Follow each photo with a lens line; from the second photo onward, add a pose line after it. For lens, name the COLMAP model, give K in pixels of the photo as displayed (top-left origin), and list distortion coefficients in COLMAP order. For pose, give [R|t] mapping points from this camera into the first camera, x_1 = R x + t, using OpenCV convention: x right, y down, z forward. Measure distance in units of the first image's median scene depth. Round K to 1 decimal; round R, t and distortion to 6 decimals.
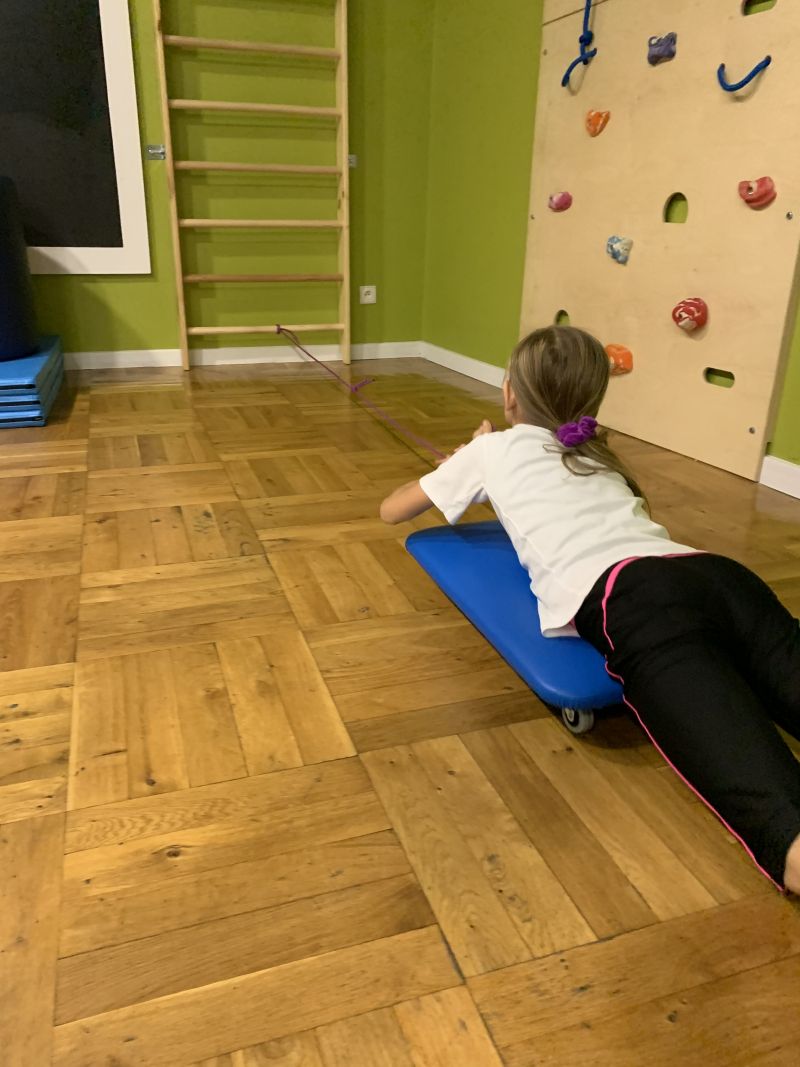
lens RADIAL K [[815.4, 0, 400.0], [0, 815.4, 533.5], [0, 0, 1]] dist [0.009642, -0.005318]
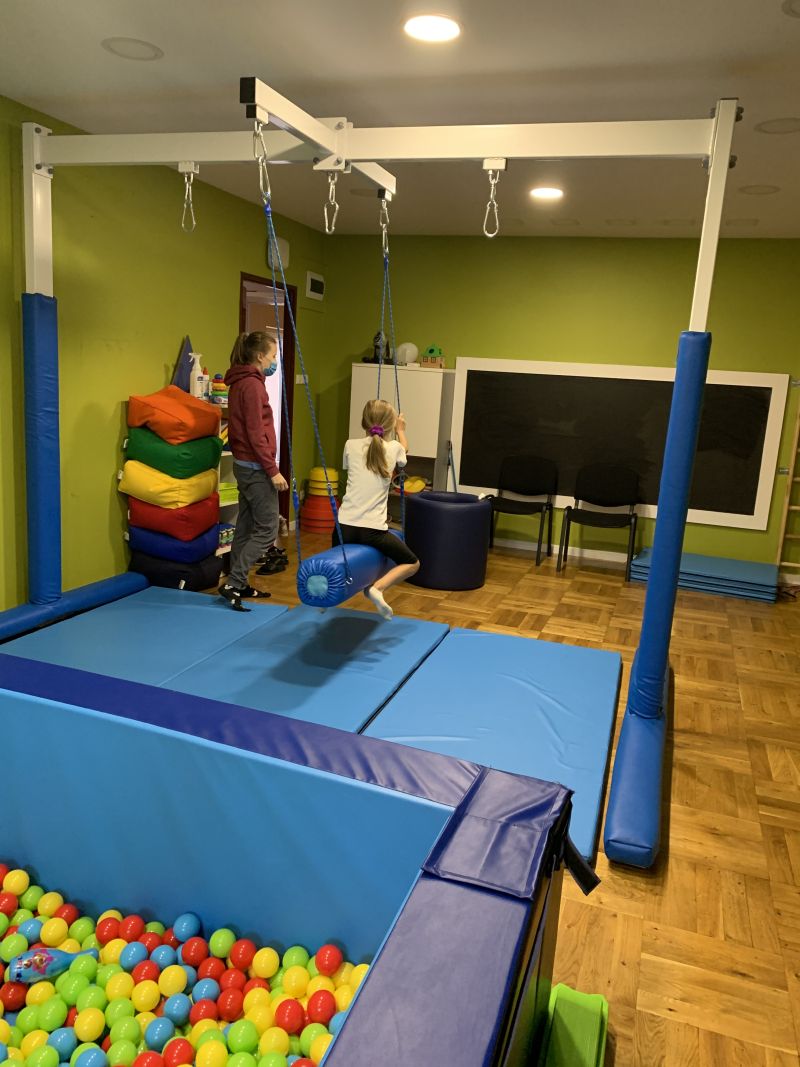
lens RADIAL K [[816.0, 0, 412.0], [0, 816.0, 526.1], [0, 0, 1]] dist [0.017122, -0.013777]
pose [[0.793040, 0.145223, -0.591606, 0.243477], [-0.266980, 0.955786, -0.123264, 0.179052], [0.547549, 0.255700, 0.796748, -1.461978]]
